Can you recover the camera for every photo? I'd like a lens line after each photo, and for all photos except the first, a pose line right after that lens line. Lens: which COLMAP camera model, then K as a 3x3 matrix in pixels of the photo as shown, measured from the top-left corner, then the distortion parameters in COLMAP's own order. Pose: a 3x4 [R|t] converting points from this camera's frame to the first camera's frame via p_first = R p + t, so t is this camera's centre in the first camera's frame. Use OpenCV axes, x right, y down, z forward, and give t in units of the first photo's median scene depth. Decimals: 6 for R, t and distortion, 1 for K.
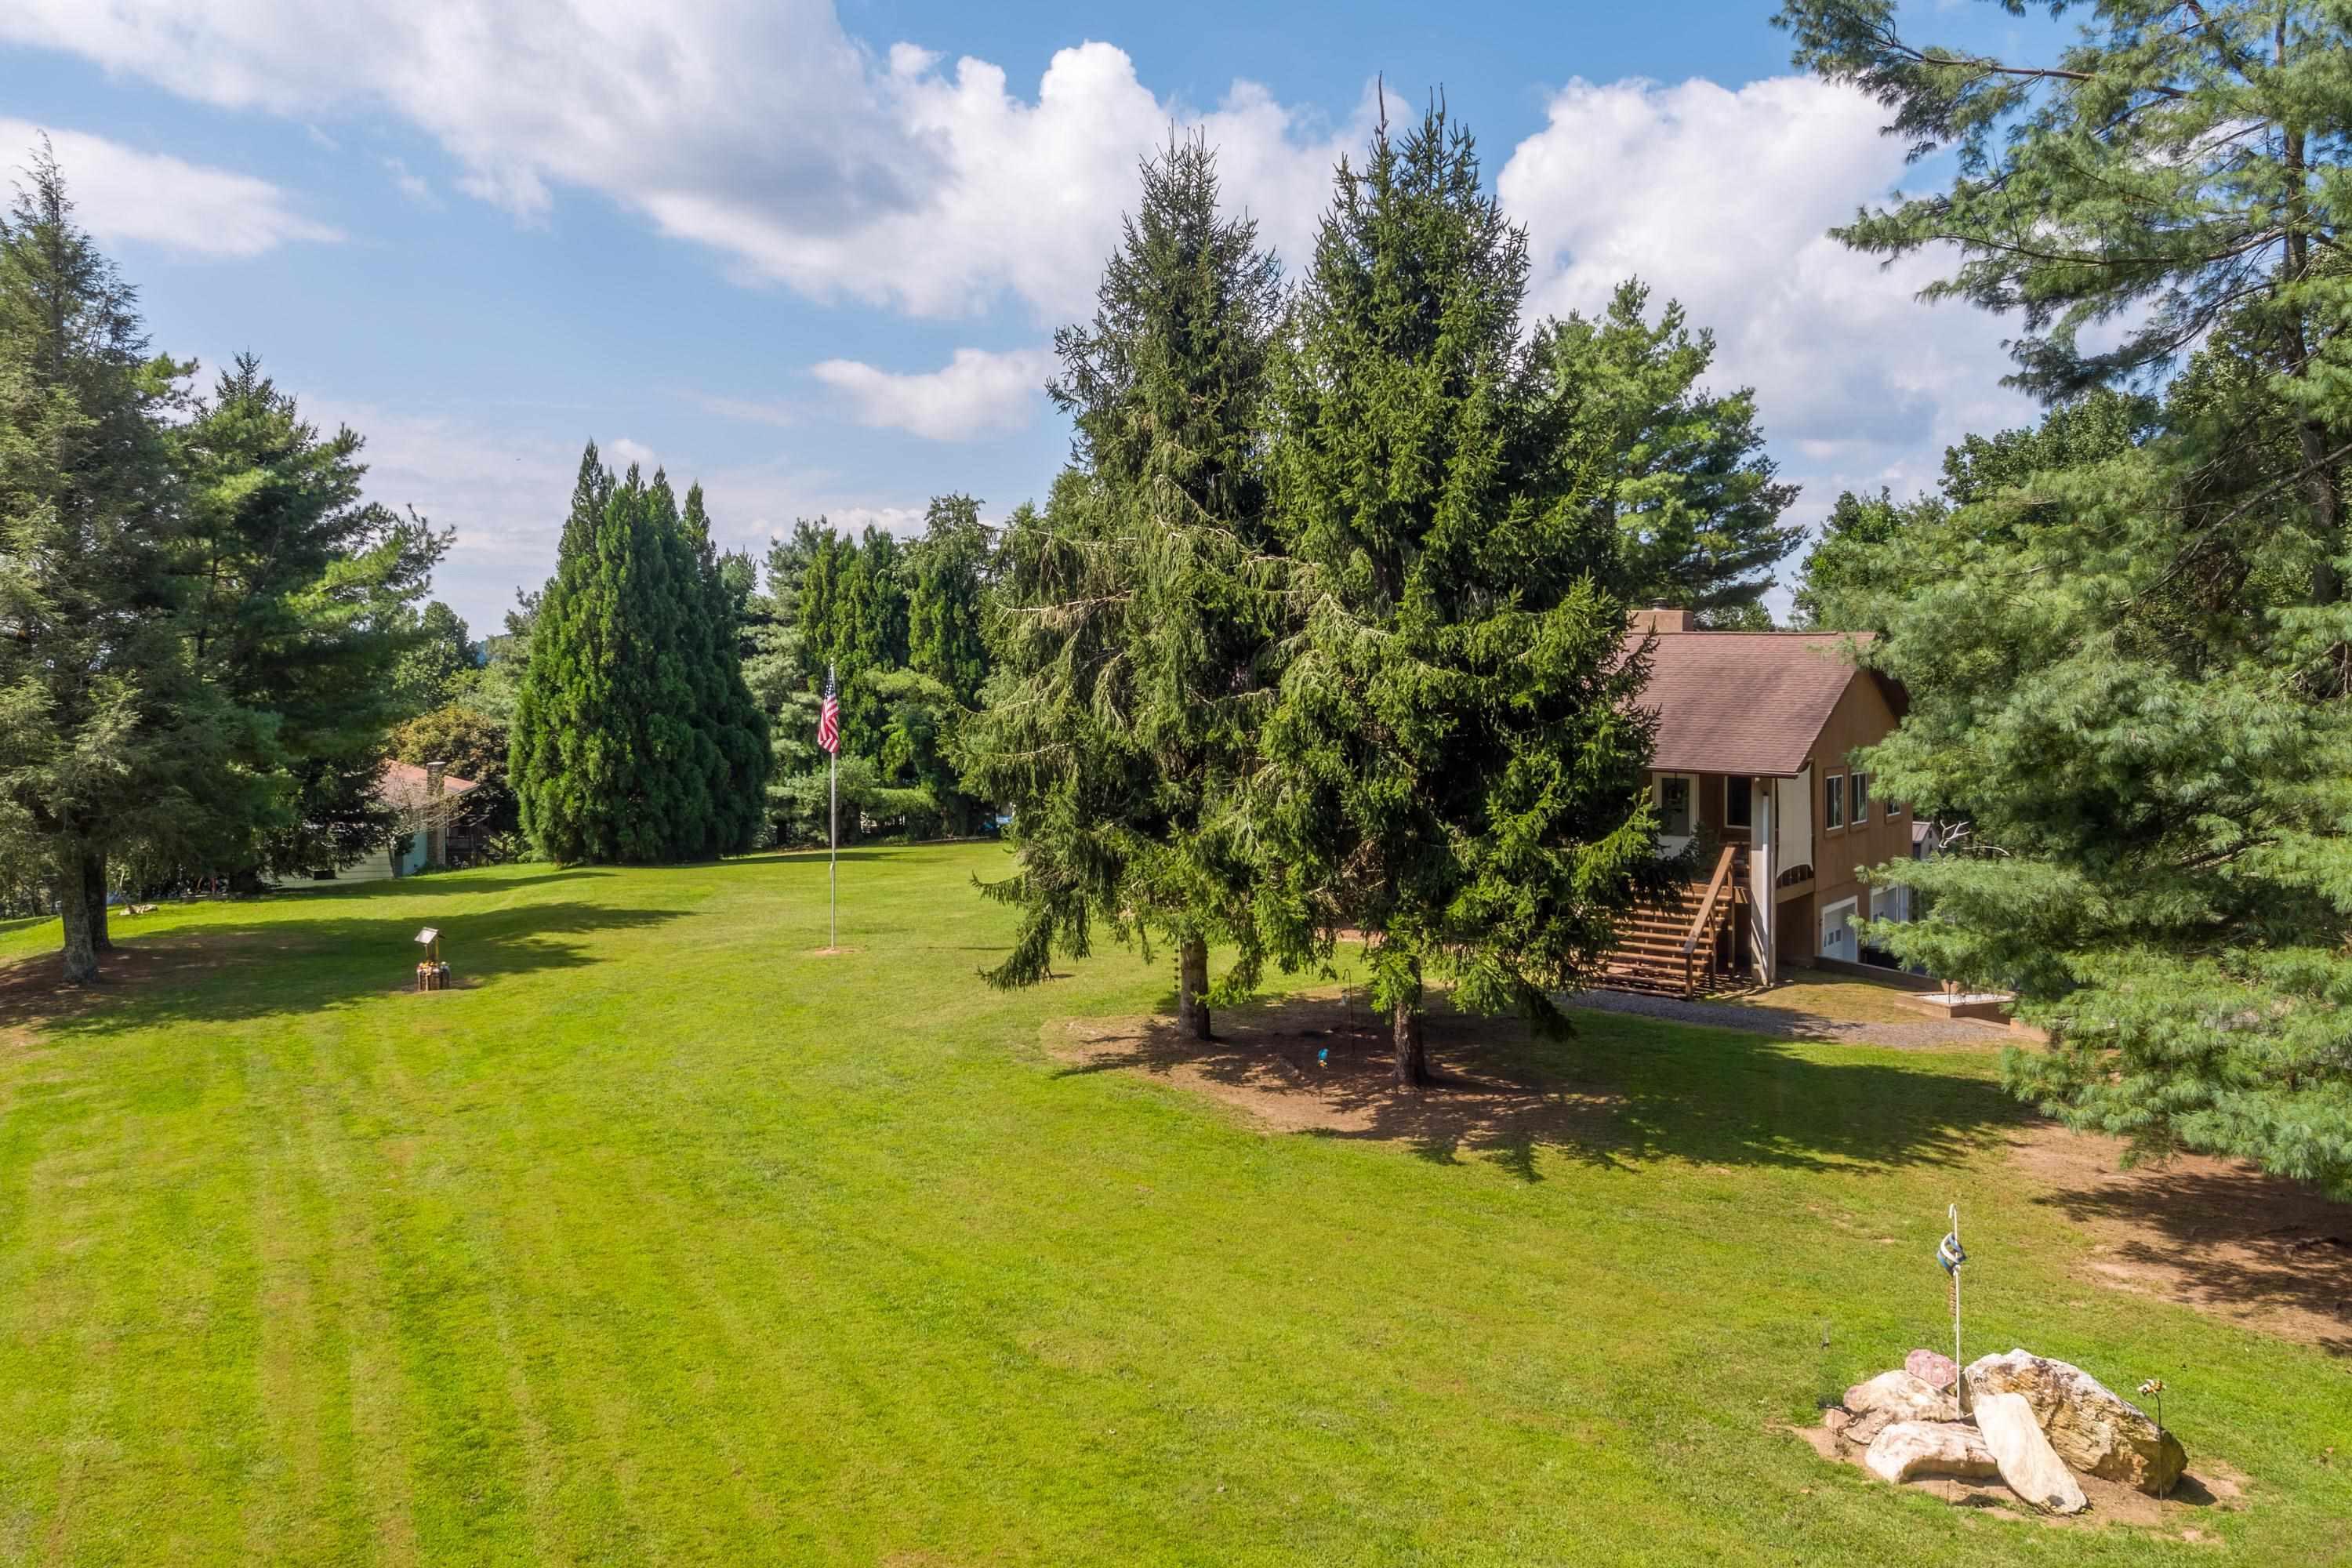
lens RADIAL K [[1581.4, 0, 1176.0], [0, 1581.4, 784.0], [0, 0, 1]] dist [0.011305, -0.004488]
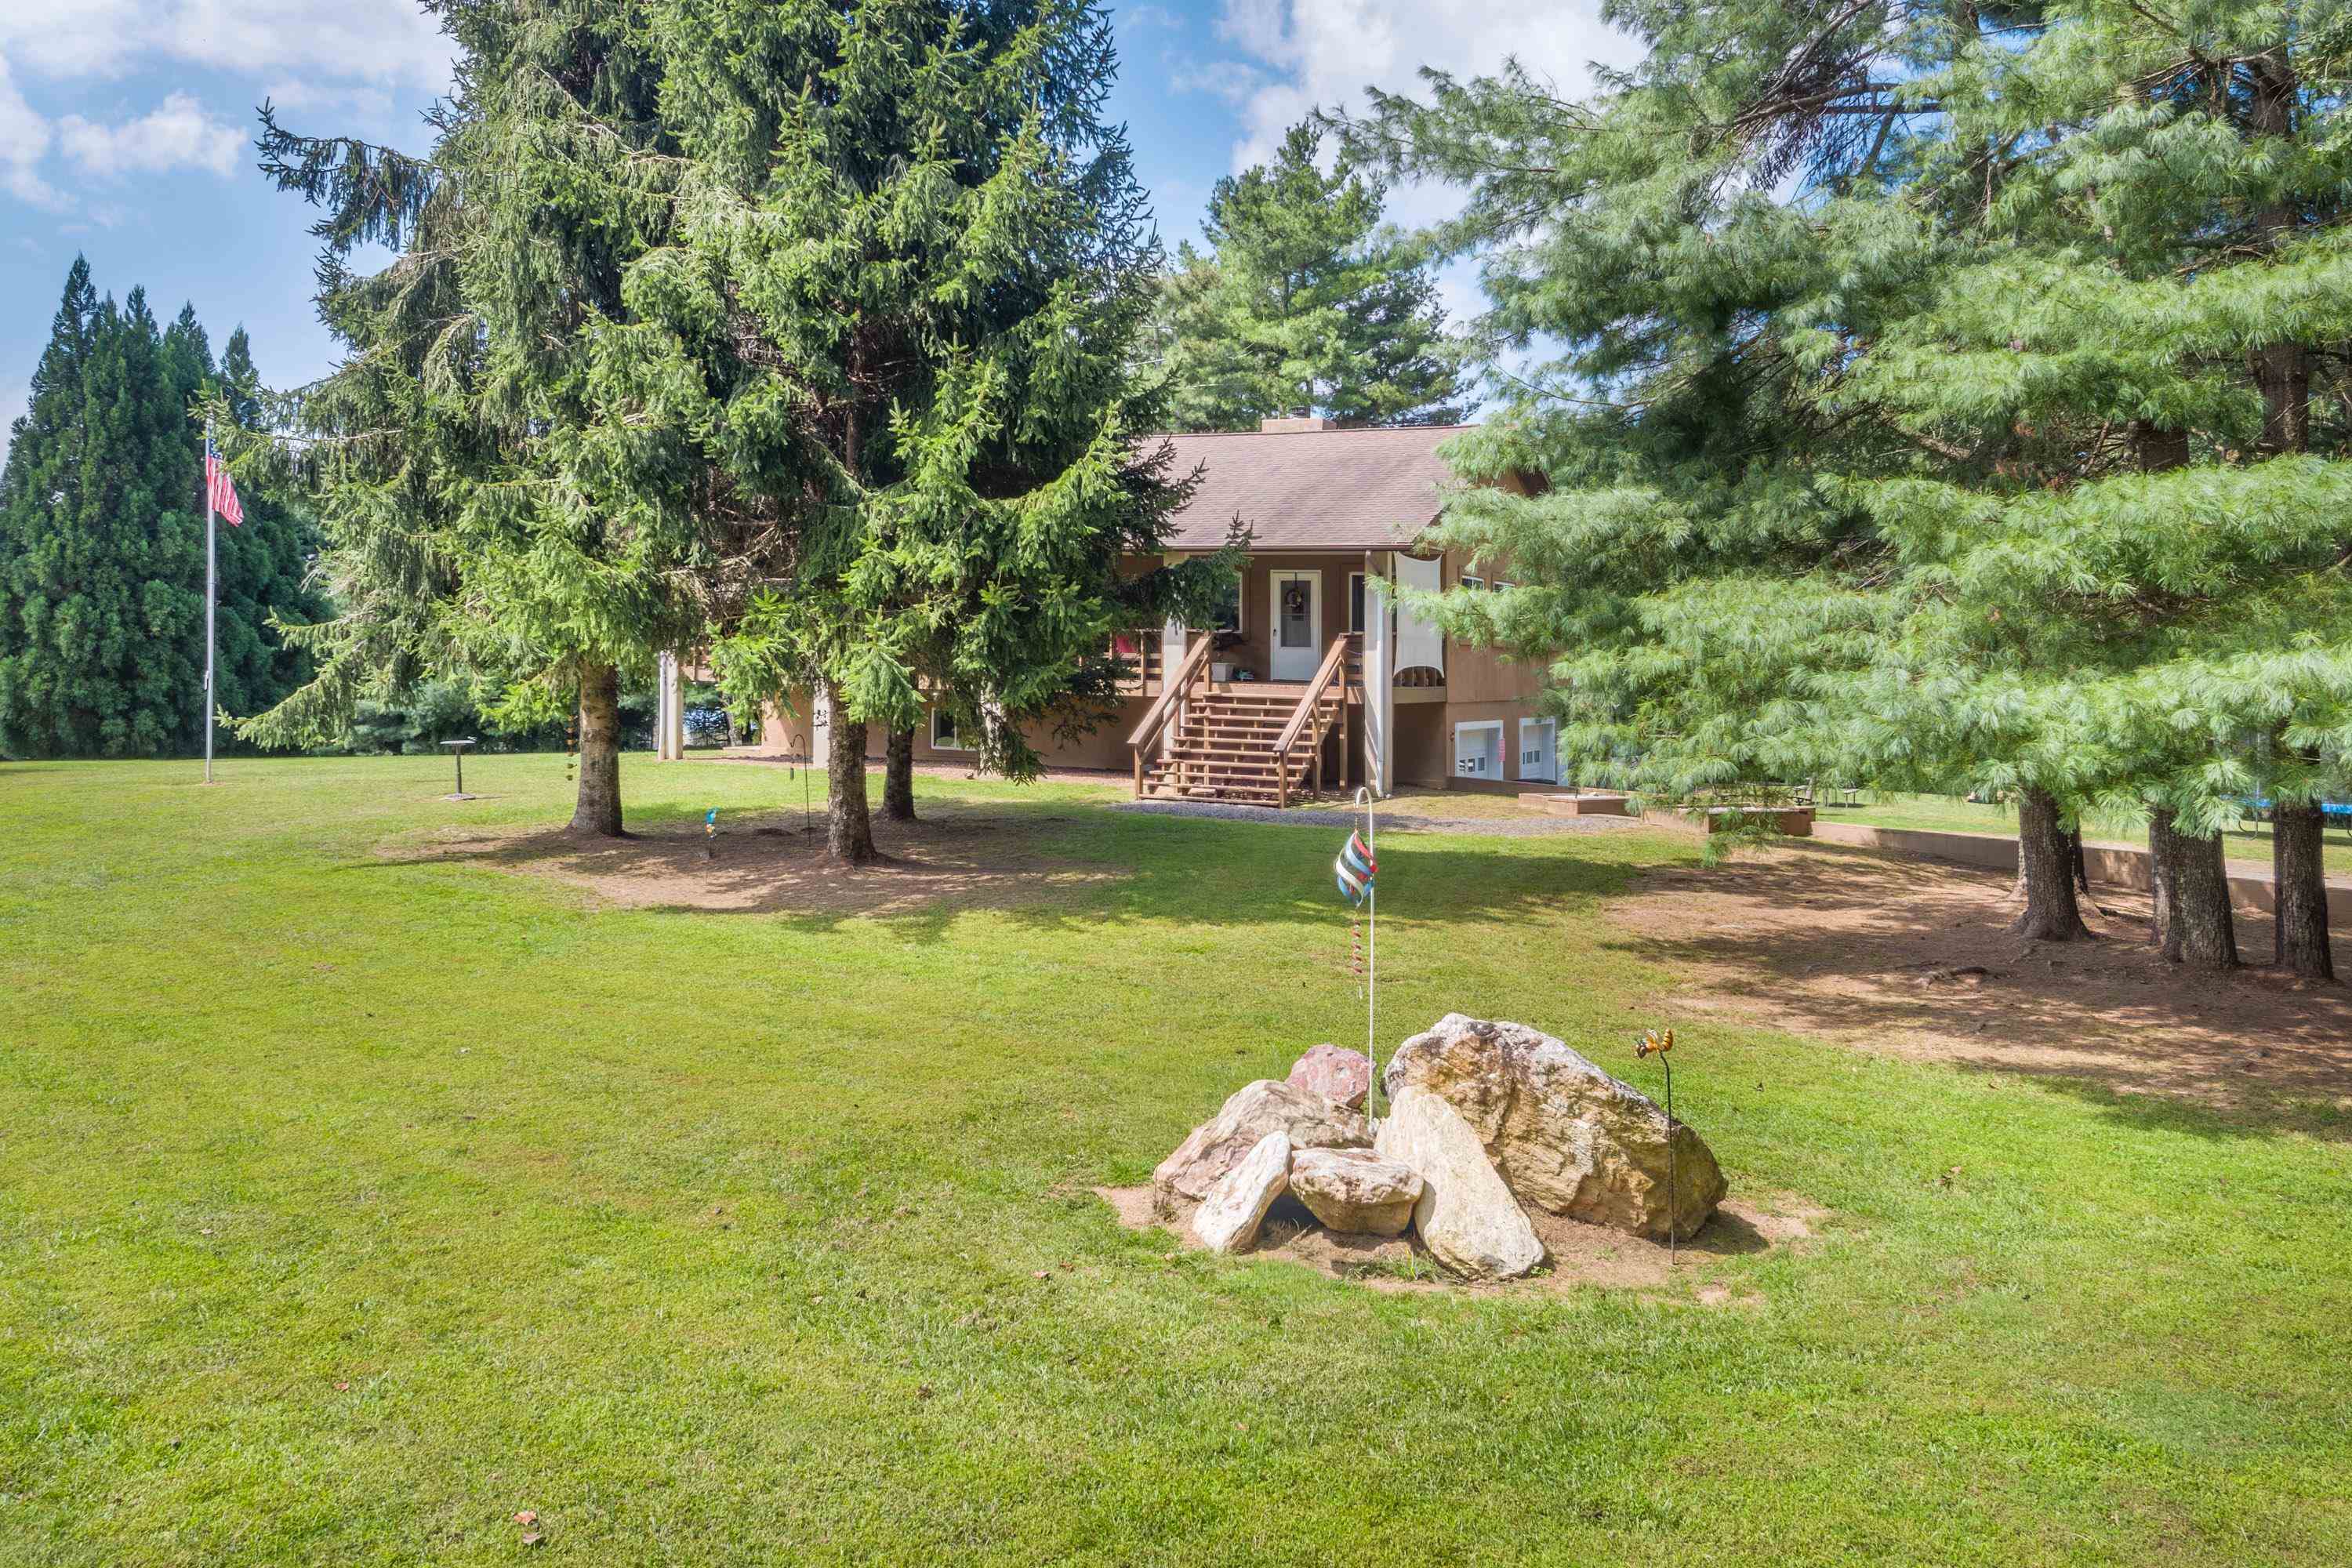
lens RADIAL K [[1594.0, 0, 1181.8], [0, 1594.0, 764.4], [0, 0, 1]] dist [-0.002393, 0.002232]
pose [[0.987990, -0.012505, 0.154012, 0.208378], [0.012001, 0.999919, 0.004205, 0.157953], [-0.154052, -0.002307, 0.988060, 0.270492]]
